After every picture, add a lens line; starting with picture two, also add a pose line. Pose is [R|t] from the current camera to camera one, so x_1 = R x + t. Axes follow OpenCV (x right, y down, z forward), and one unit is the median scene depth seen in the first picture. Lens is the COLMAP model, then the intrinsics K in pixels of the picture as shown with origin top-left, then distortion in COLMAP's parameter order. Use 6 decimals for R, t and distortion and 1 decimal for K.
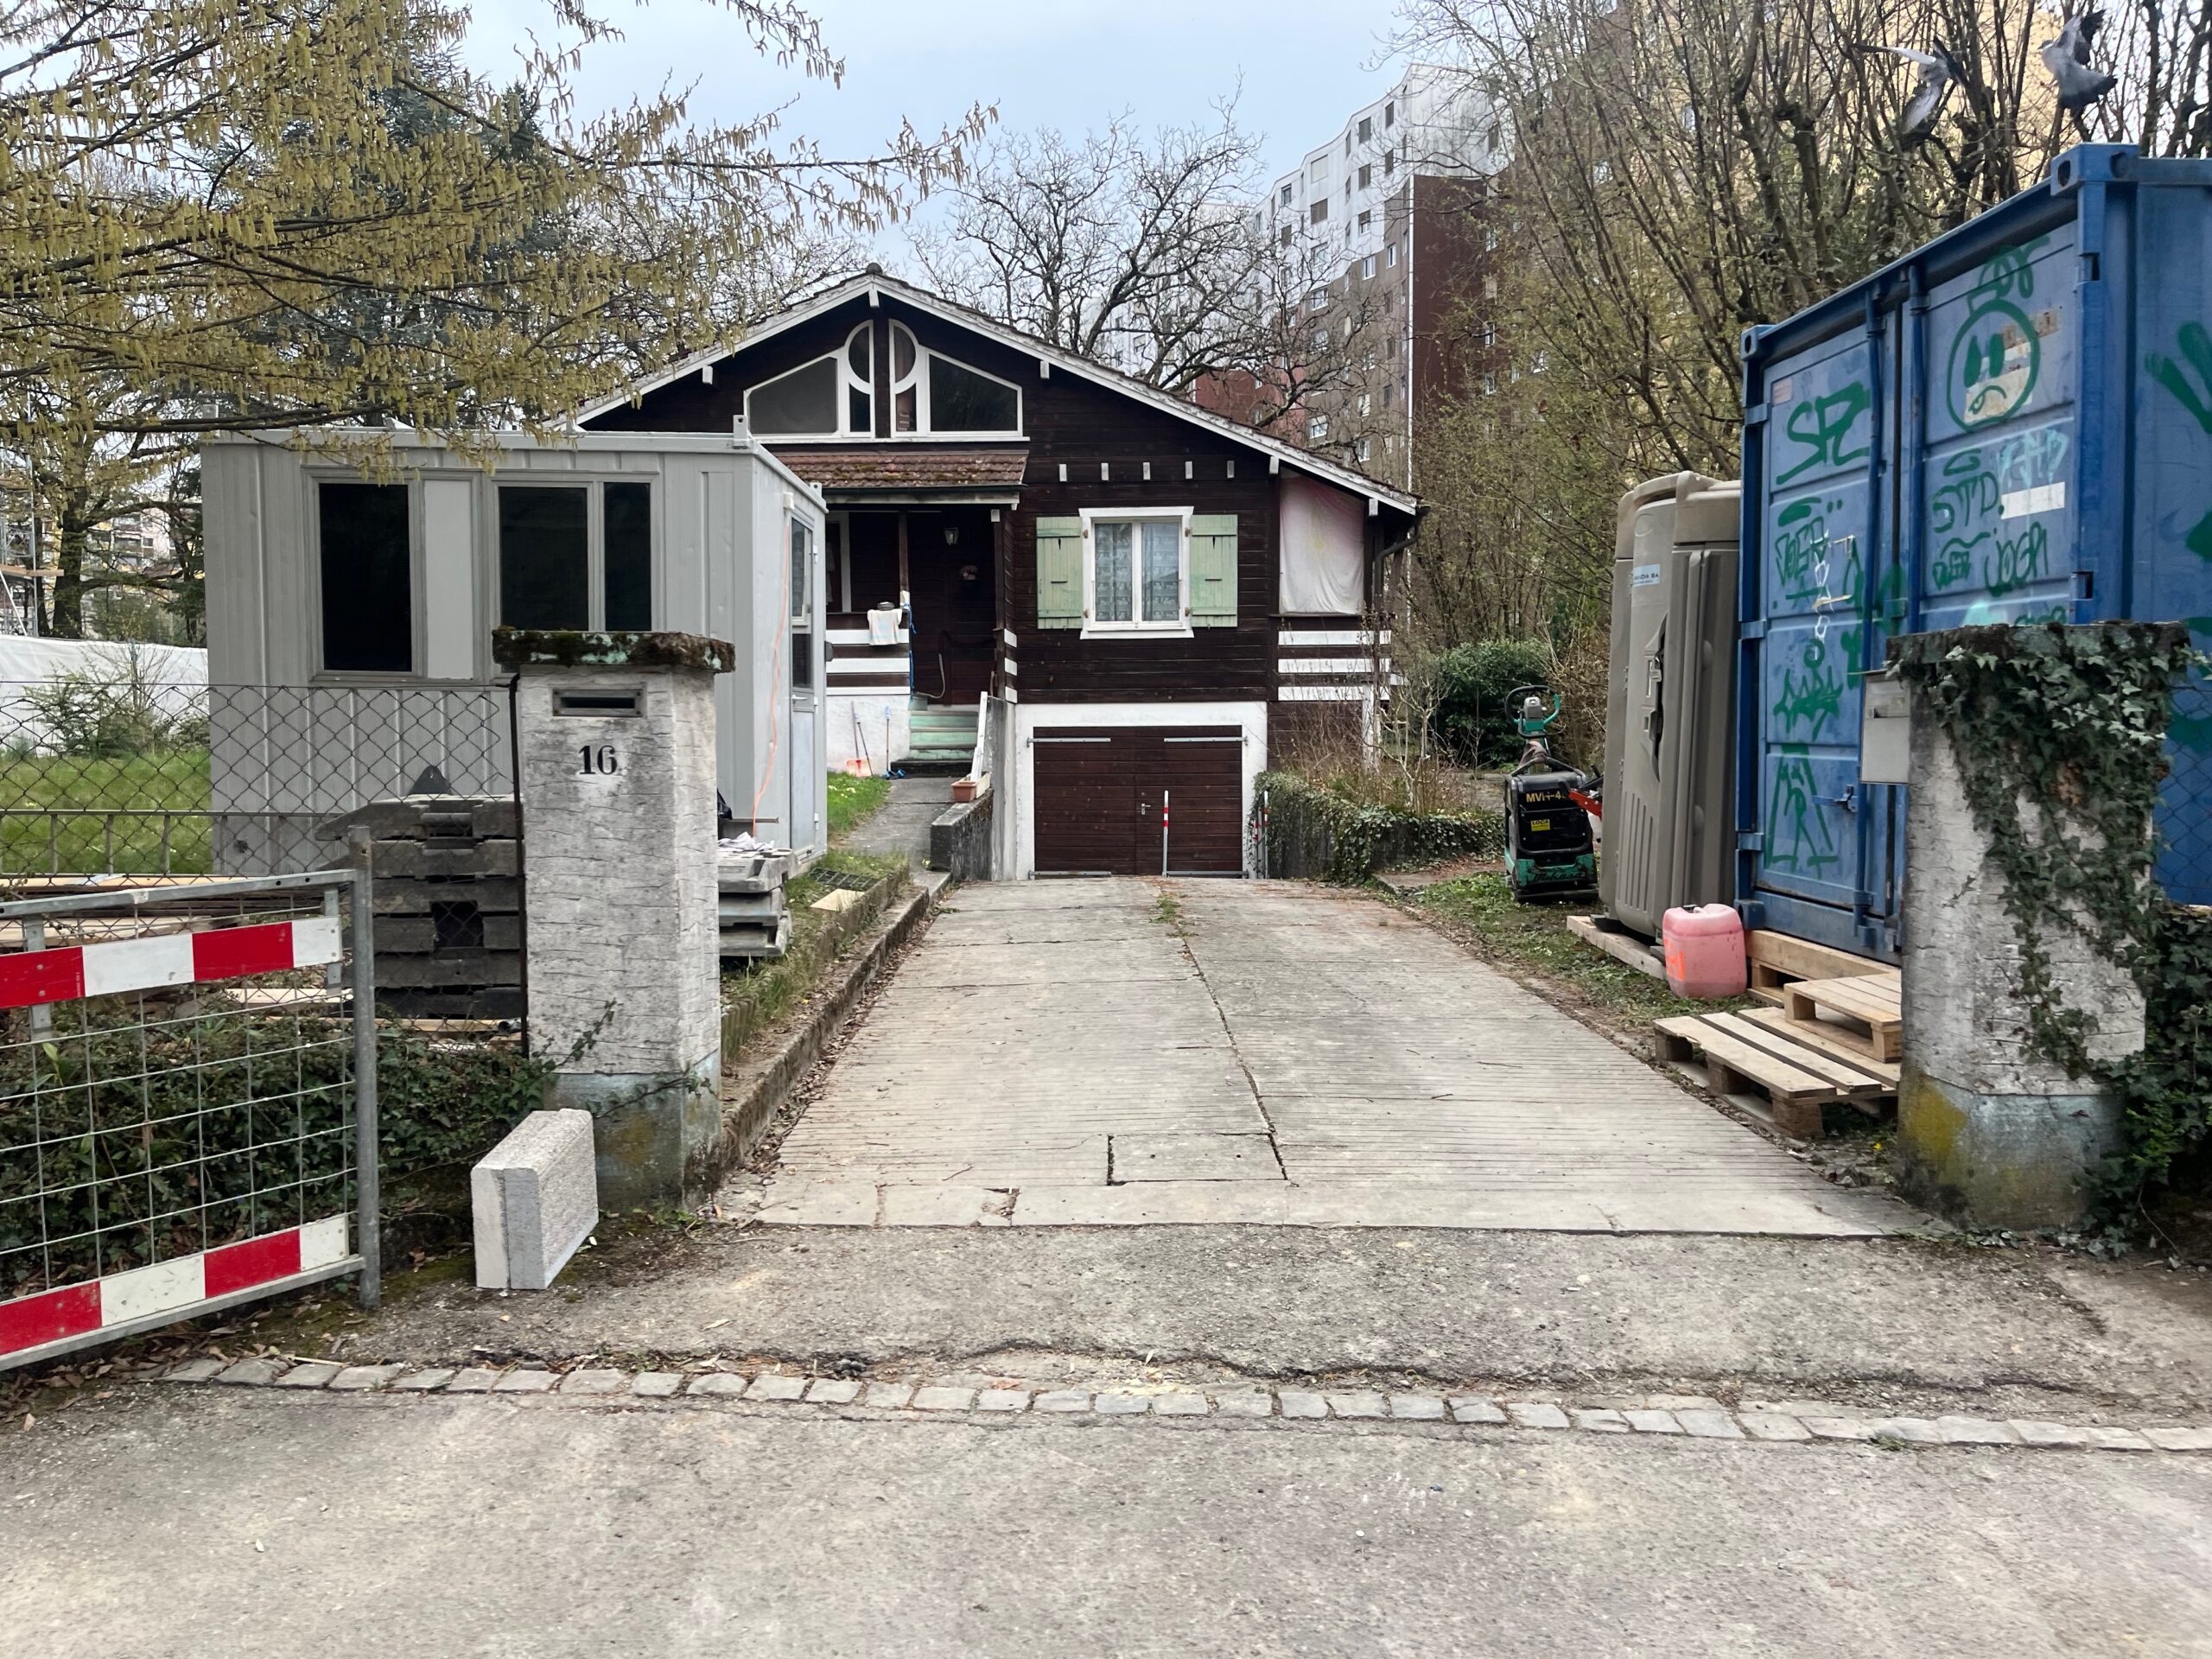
lens RADIAL K [[1760.1, 0, 1106.0], [0, 1760.1, 829.5], [0, 0, 1]] dist [0.040439, -0.001723]
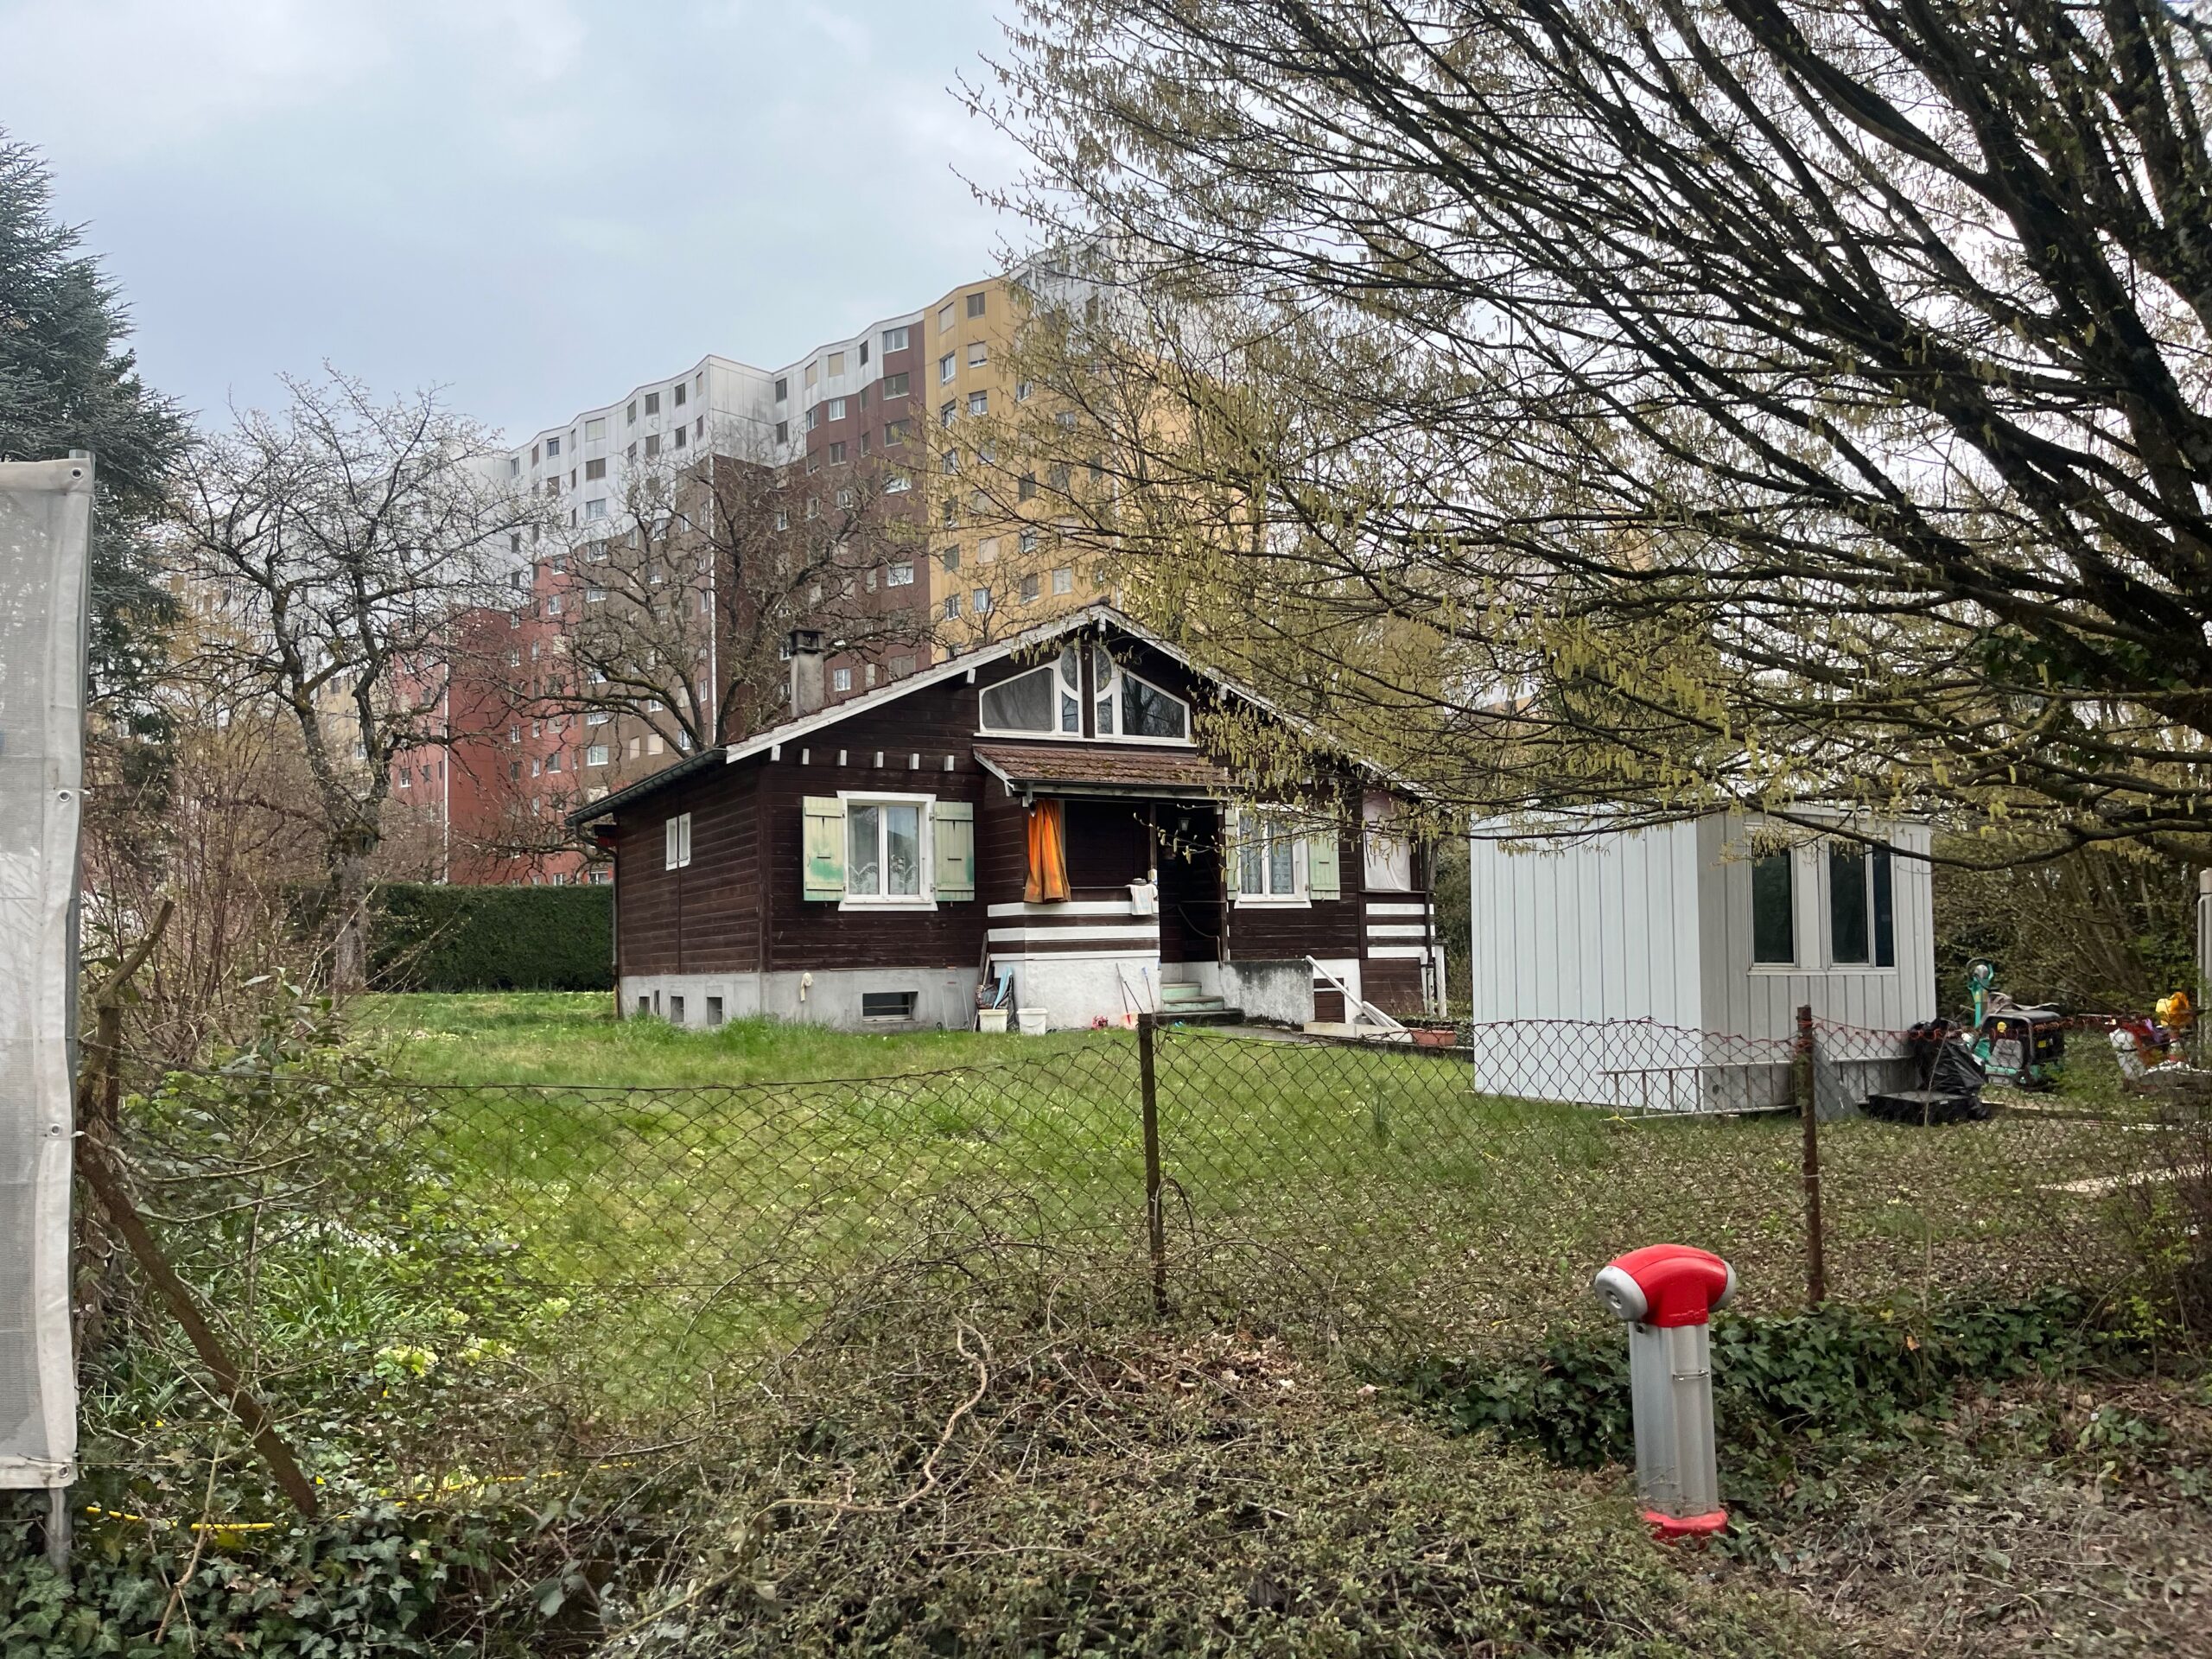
lens RADIAL K [[1760.1, 0, 1106.0], [0, 1760.1, 829.5], [0, 0, 1]] dist [0.040439, -0.001723]
pose [[0.846458, 0.028998, 0.531665, -0.744166], [0.041636, 0.991854, -0.120386, -0.019872], [-0.530825, 0.124038, 0.838355, 0.018825]]
